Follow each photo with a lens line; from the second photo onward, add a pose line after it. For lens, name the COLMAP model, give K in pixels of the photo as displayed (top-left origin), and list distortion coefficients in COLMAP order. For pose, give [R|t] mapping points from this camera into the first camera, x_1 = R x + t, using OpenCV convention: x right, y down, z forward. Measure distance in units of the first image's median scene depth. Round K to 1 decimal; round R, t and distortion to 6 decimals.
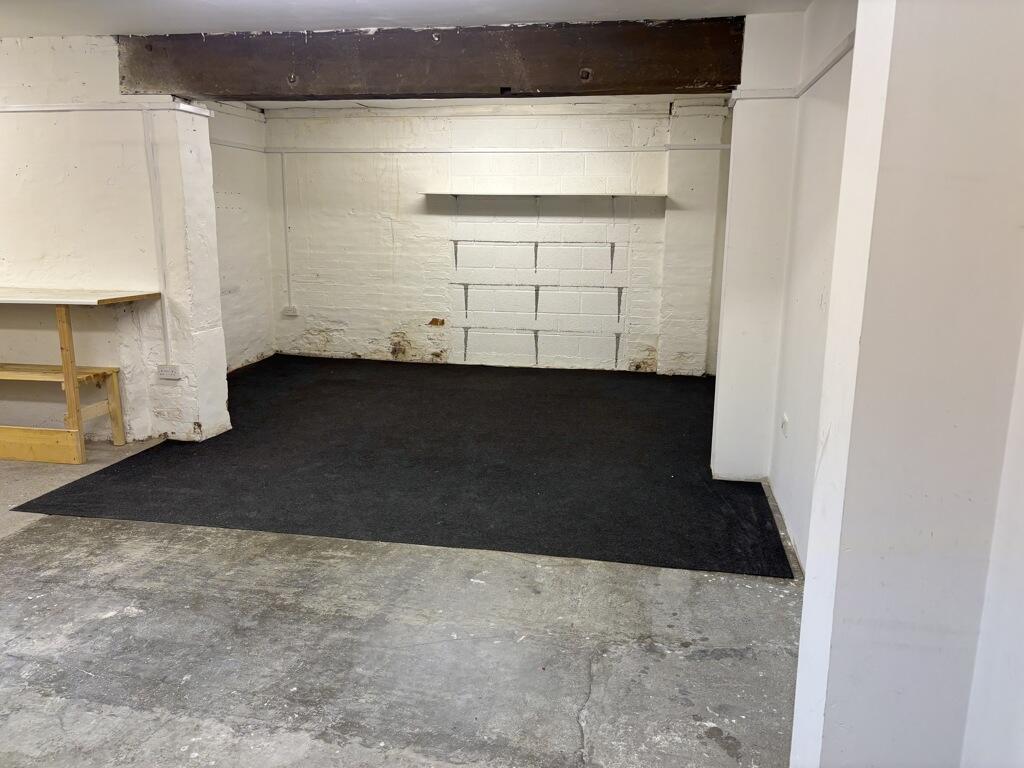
lens RADIAL K [[771.5, 0, 515.8], [0, 771.5, 379.4], [0, 0, 1]] dist [0.041691, -0.032336]
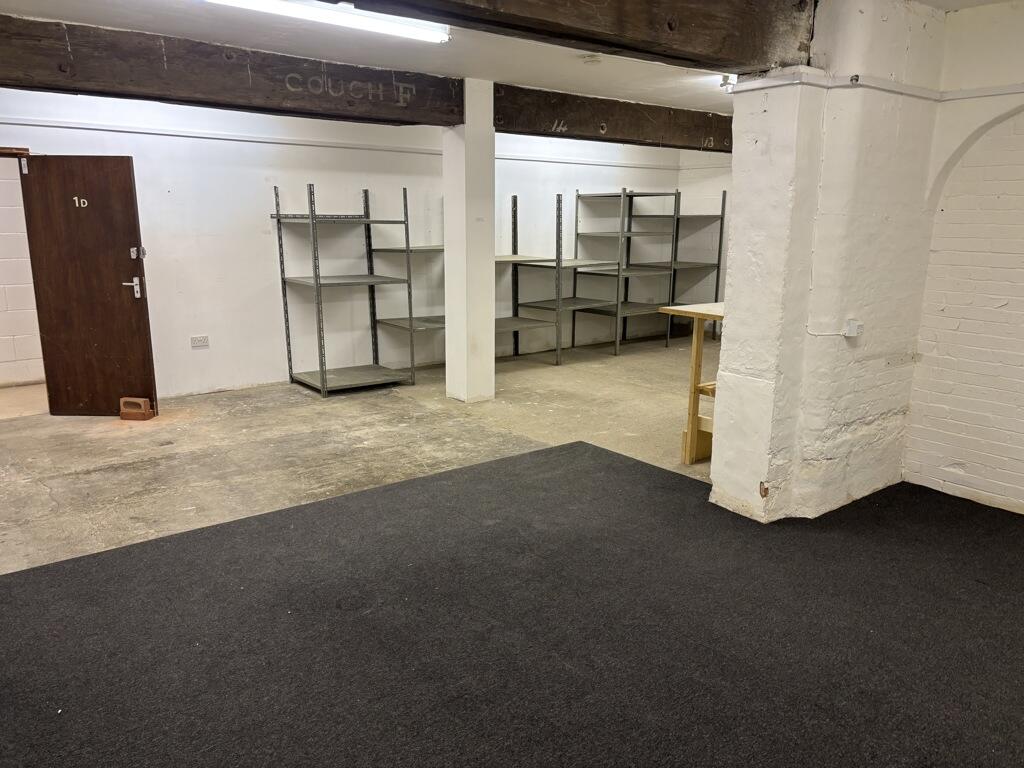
lens RADIAL K [[771.5, 0, 515.3], [0, 771.5, 386.2], [0, 0, 1]] dist [0.041691, -0.032336]
pose [[-0.657542, 0.147409, -0.738857, 0.377695], [-0.168675, 0.926978, 0.335053, -0.325880], [0.734294, 0.344938, -0.584663, 1.541989]]
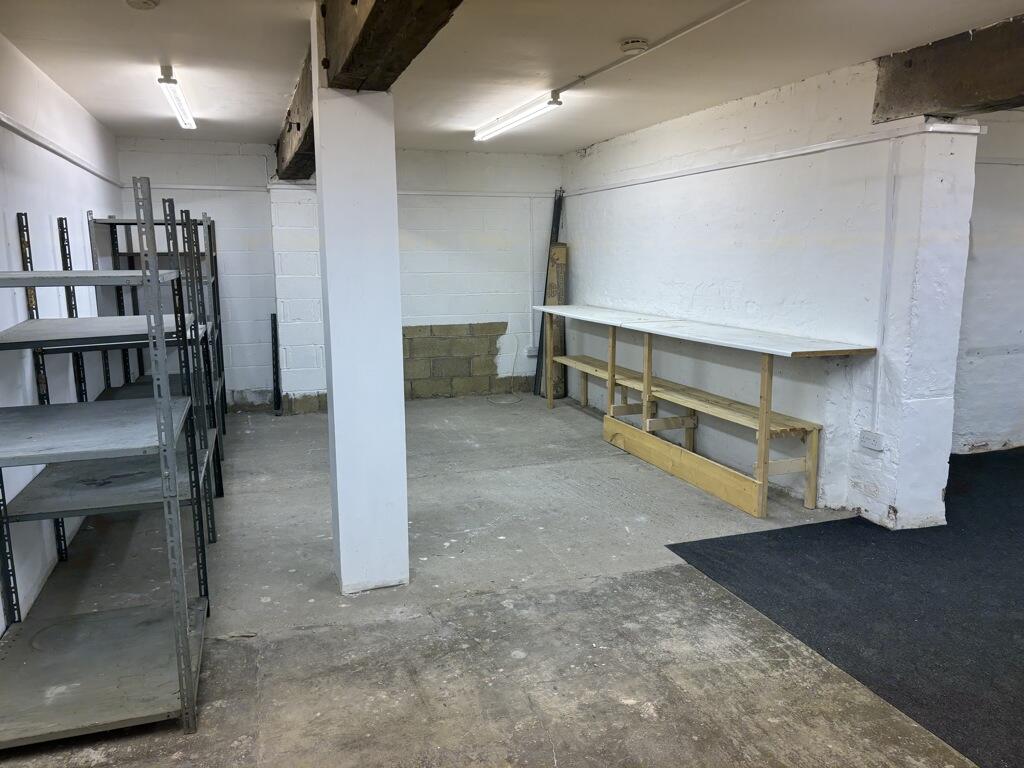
lens RADIAL K [[771.5, 0, 519.6], [0, 771.5, 383.1], [0, 0, 1]] dist [0.041691, -0.032336]
pose [[0.499036, 0.134970, -0.856006, 0.099155], [-0.165204, 0.984498, 0.058919, -0.067940], [0.850688, 0.112013, 0.513598, 0.260833]]
